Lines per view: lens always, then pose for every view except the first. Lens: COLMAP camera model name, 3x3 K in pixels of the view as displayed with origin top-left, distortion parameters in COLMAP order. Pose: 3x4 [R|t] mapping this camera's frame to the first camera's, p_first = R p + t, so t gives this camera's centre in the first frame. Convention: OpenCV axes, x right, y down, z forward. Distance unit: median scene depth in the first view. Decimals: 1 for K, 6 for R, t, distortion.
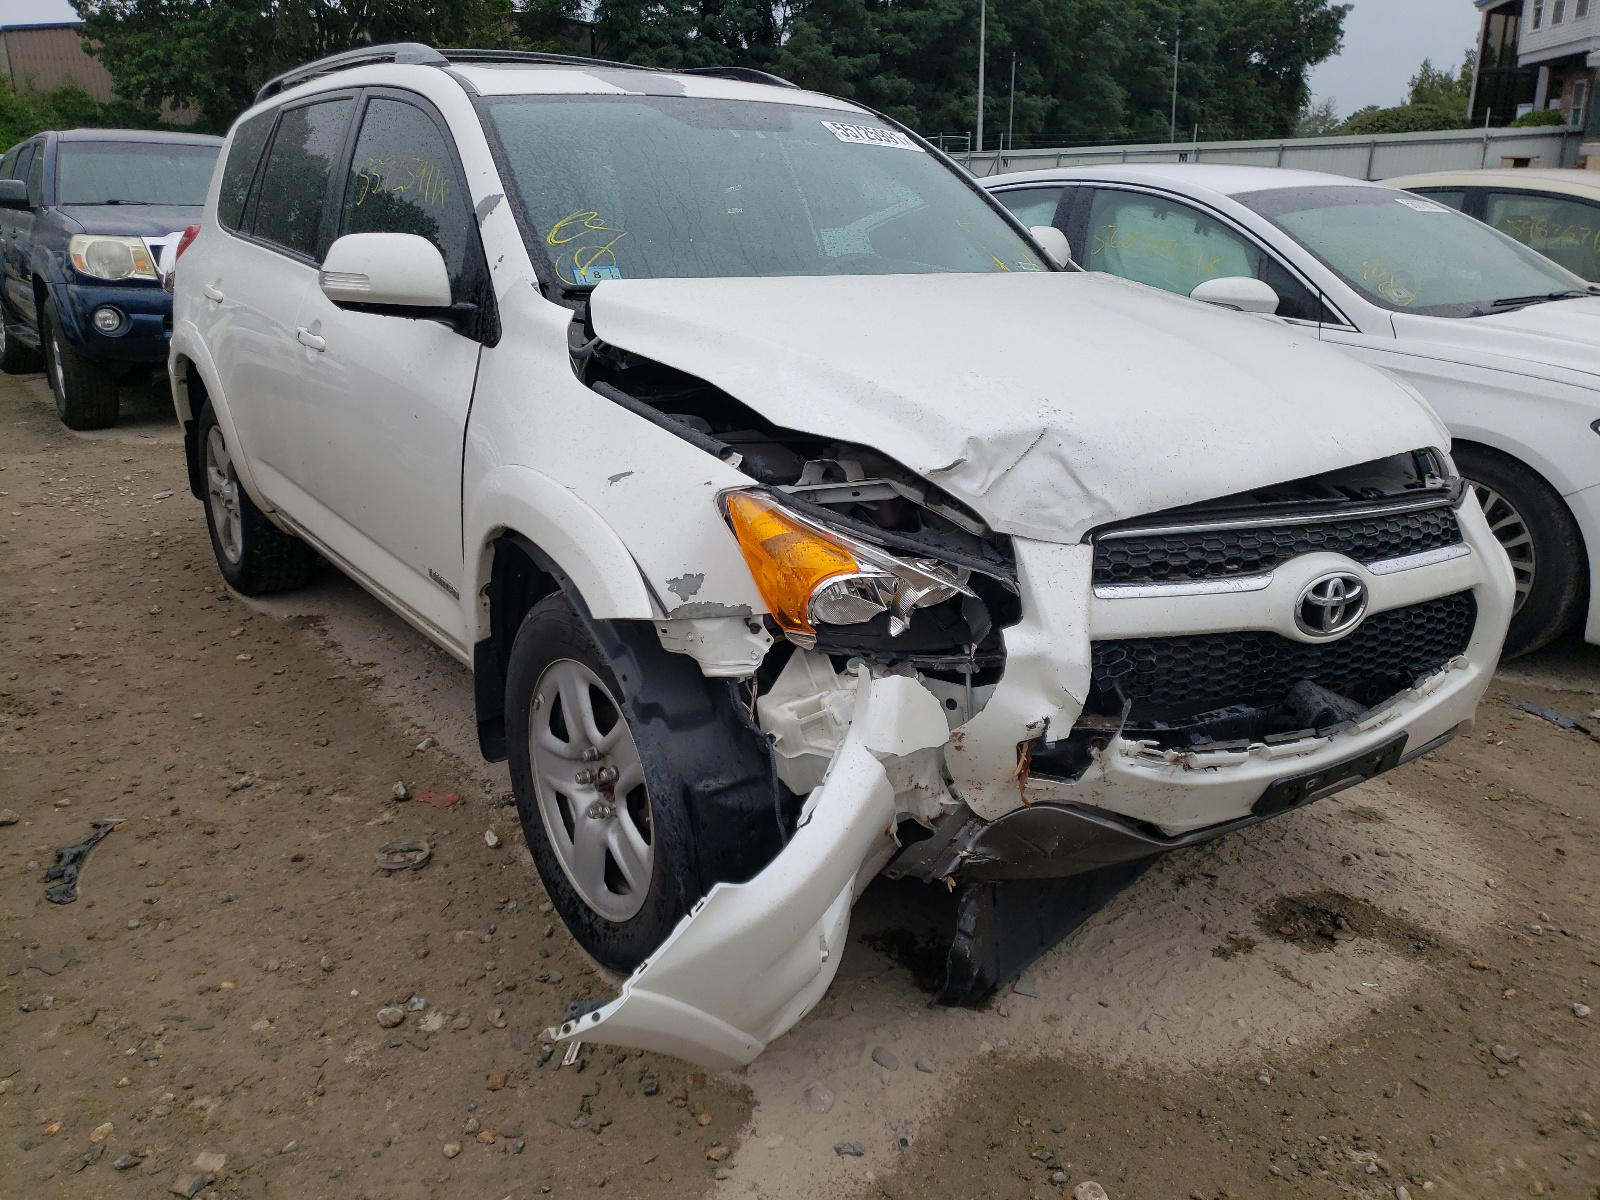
lens RADIAL K [[1159.0, 0, 800.0], [0, 1159.0, 600.0], [0, 0, 1]] dist [0.031407, -0.003203]
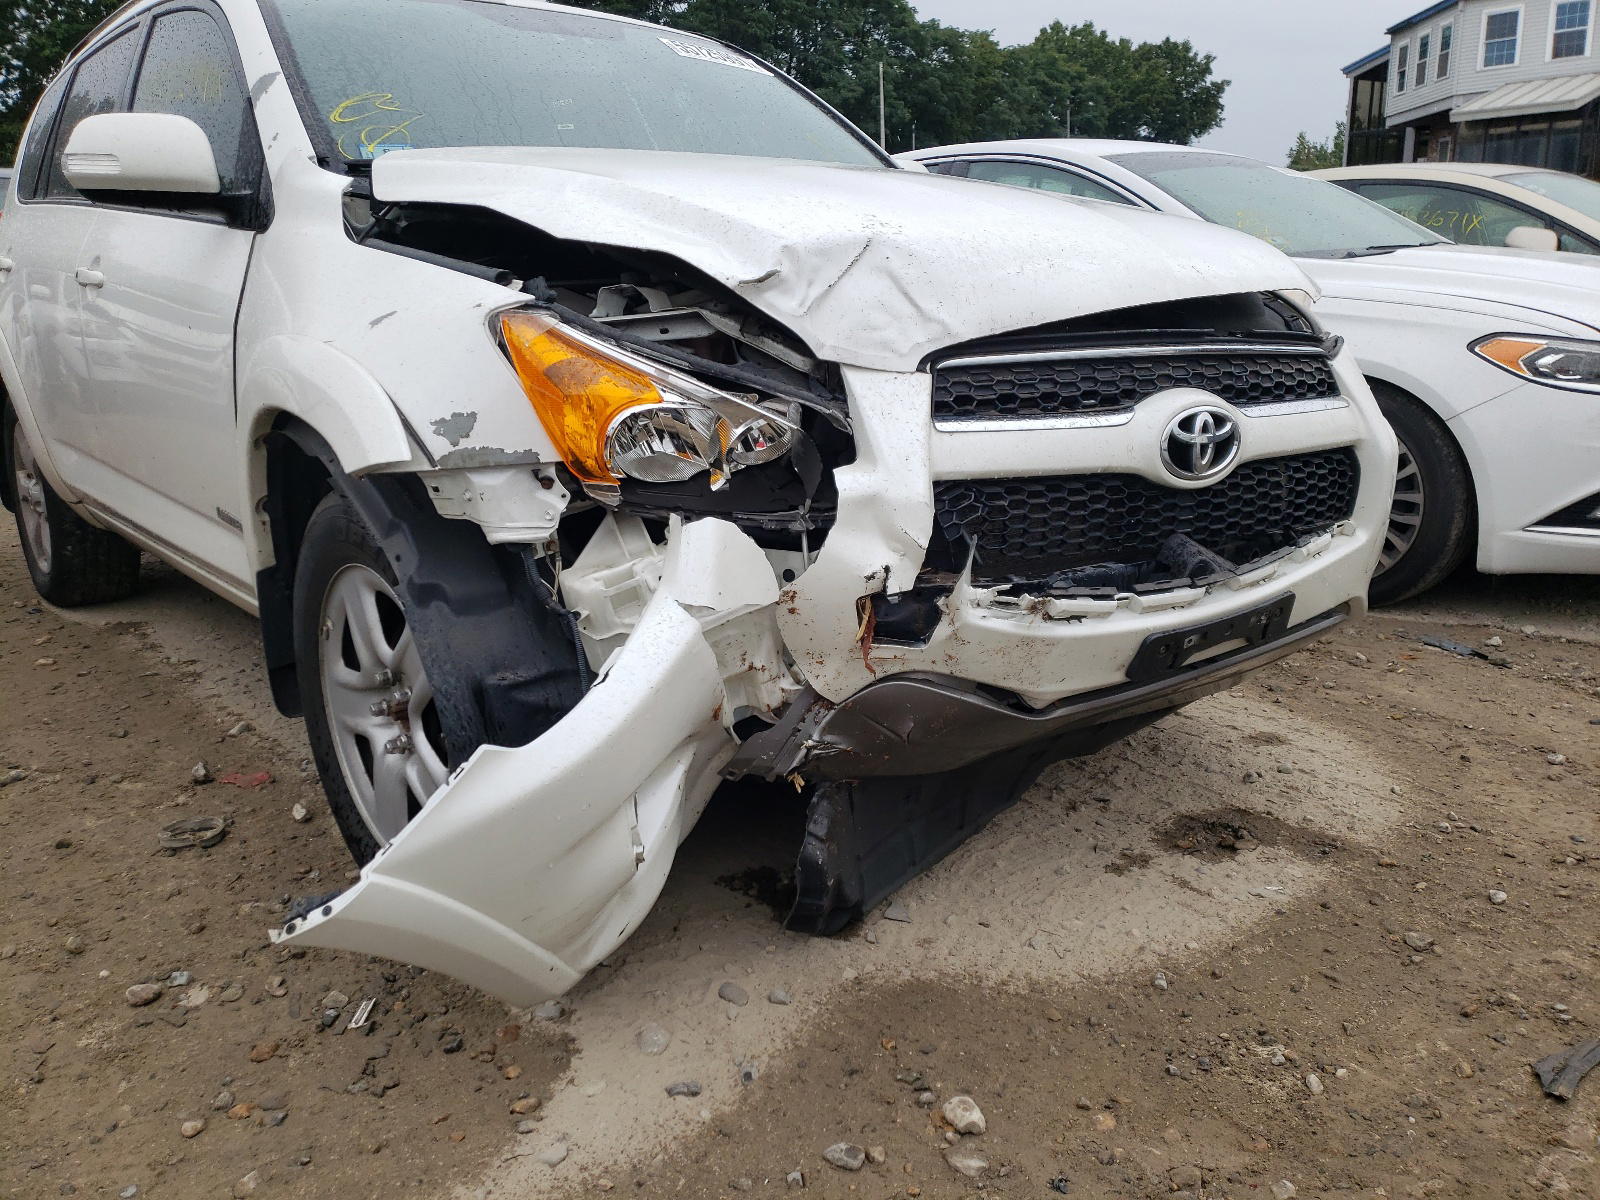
lens RADIAL K [[1178.7, 0, 800.0], [0, 1178.7, 600.0], [0, 0, 1]] dist [0.027044, 0.001136]
pose [[0.996410, -0.045696, 0.071261, 0.072532], [0.048581, 0.998046, -0.039295, 0.137683], [-0.069327, 0.042616, 0.996683, 0.110620]]
